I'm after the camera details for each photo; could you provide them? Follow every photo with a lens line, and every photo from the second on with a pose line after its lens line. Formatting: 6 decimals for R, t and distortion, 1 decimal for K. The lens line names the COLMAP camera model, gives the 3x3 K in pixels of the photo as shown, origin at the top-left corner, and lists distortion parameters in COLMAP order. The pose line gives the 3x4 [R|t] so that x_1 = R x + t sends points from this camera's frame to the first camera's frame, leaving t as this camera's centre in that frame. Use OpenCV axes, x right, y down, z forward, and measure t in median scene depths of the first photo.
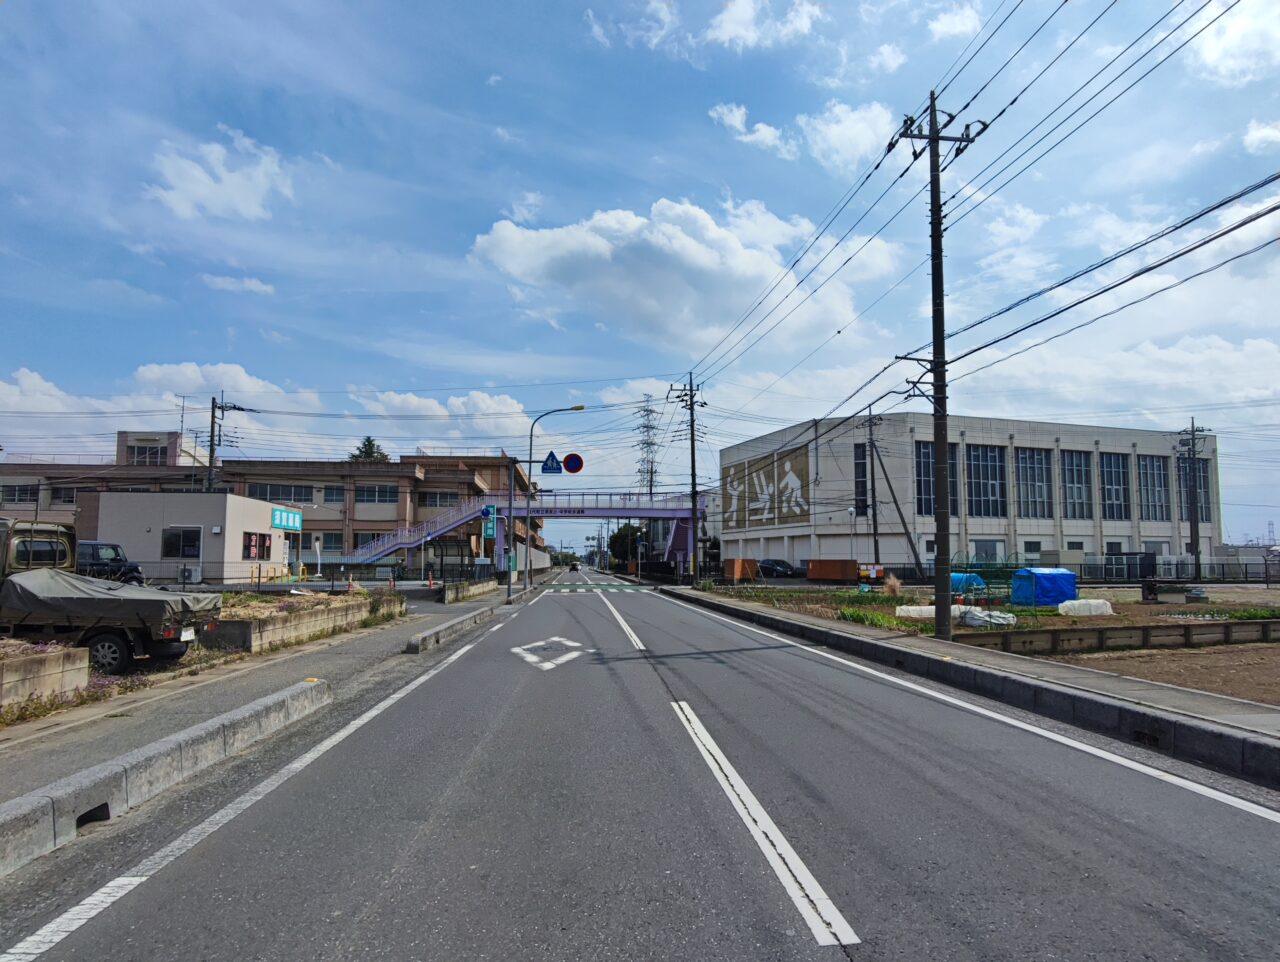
lens RADIAL K [[791.8, 0, 640.4], [0, 791.8, 482.0], [0, 0, 1]] dist [-0.016331, 0.003740]
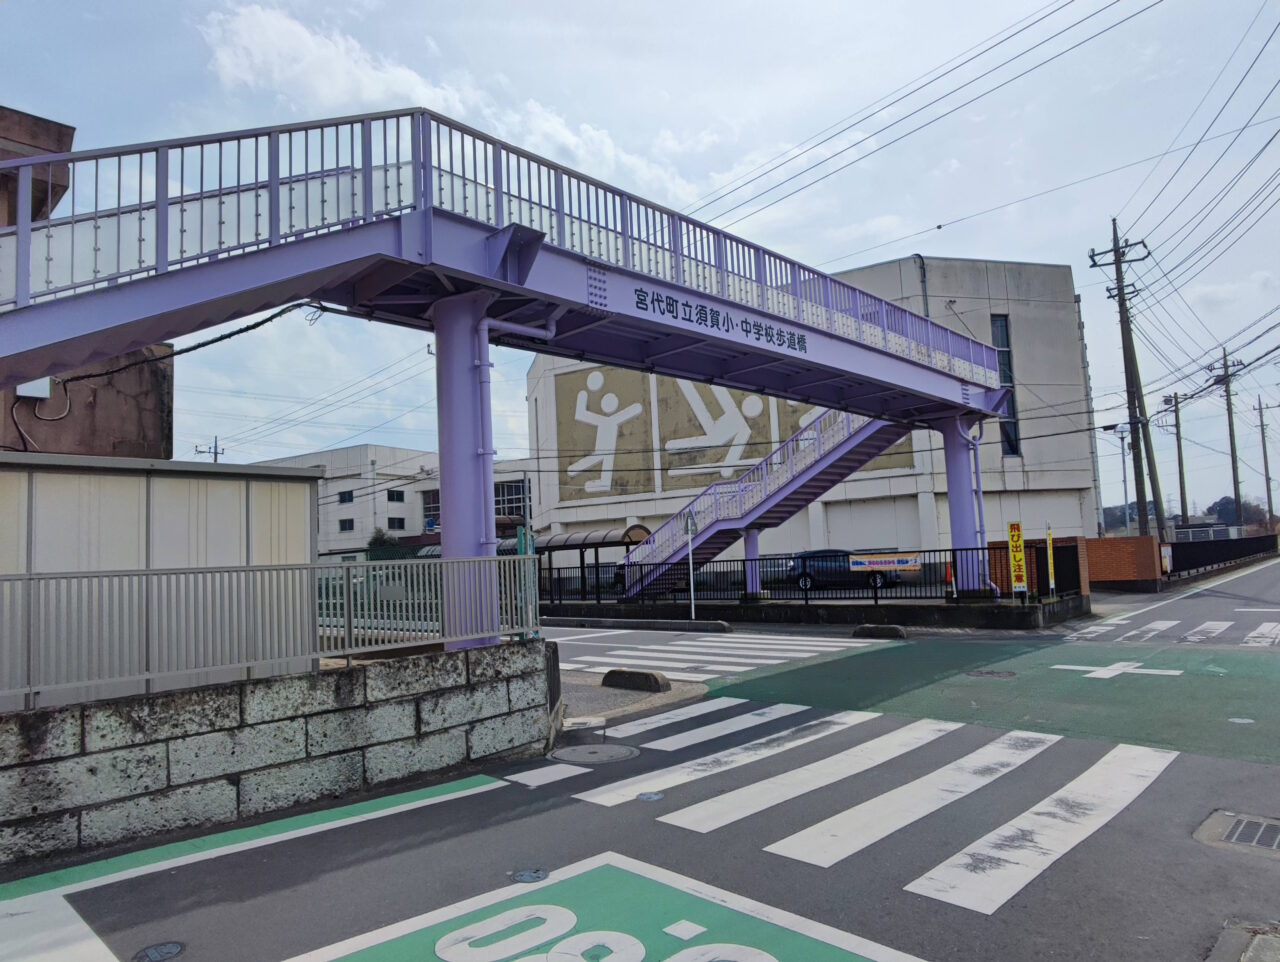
lens RADIAL K [[791.8, 0, 652.5], [0, 791.8, 485.9], [0, 0, 1]] dist [-0.016331, 0.003740]
pose [[0.747046, 0.024534, 0.664320, -0.196518], [-0.020726, 0.999693, -0.013612, 0.063660], [-0.664449, -0.003599, 0.747325, 0.661868]]
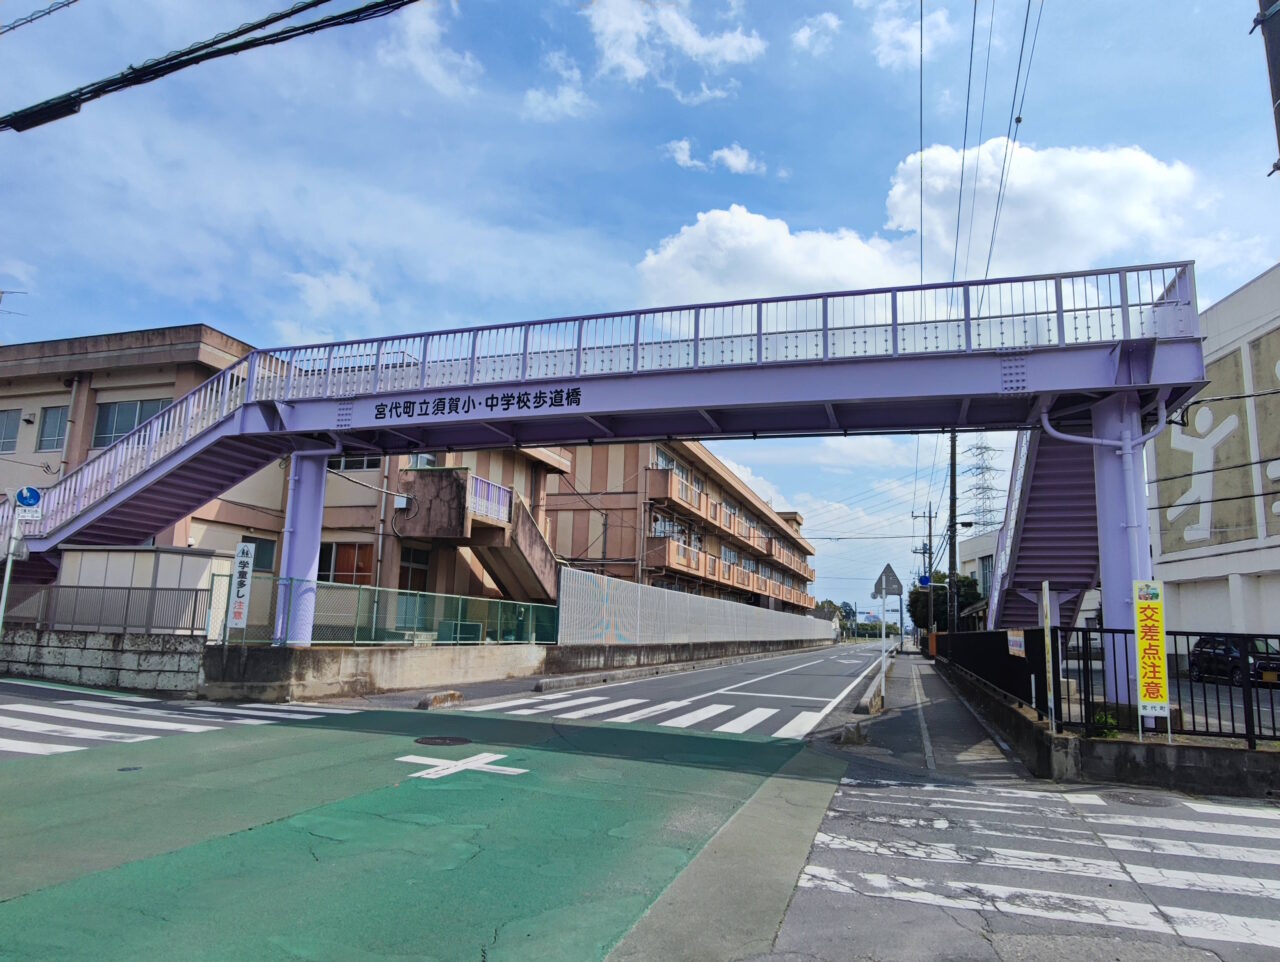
lens RADIAL K [[791.8, 0, 647.3], [0, 791.8, 488.1], [0, 0, 1]] dist [-0.016331, 0.003740]
pose [[0.921426, -0.037697, -0.386720, 0.026186], [0.008193, 0.996946, -0.077660, 0.063032], [0.388467, 0.068390, 0.918921, 0.617211]]
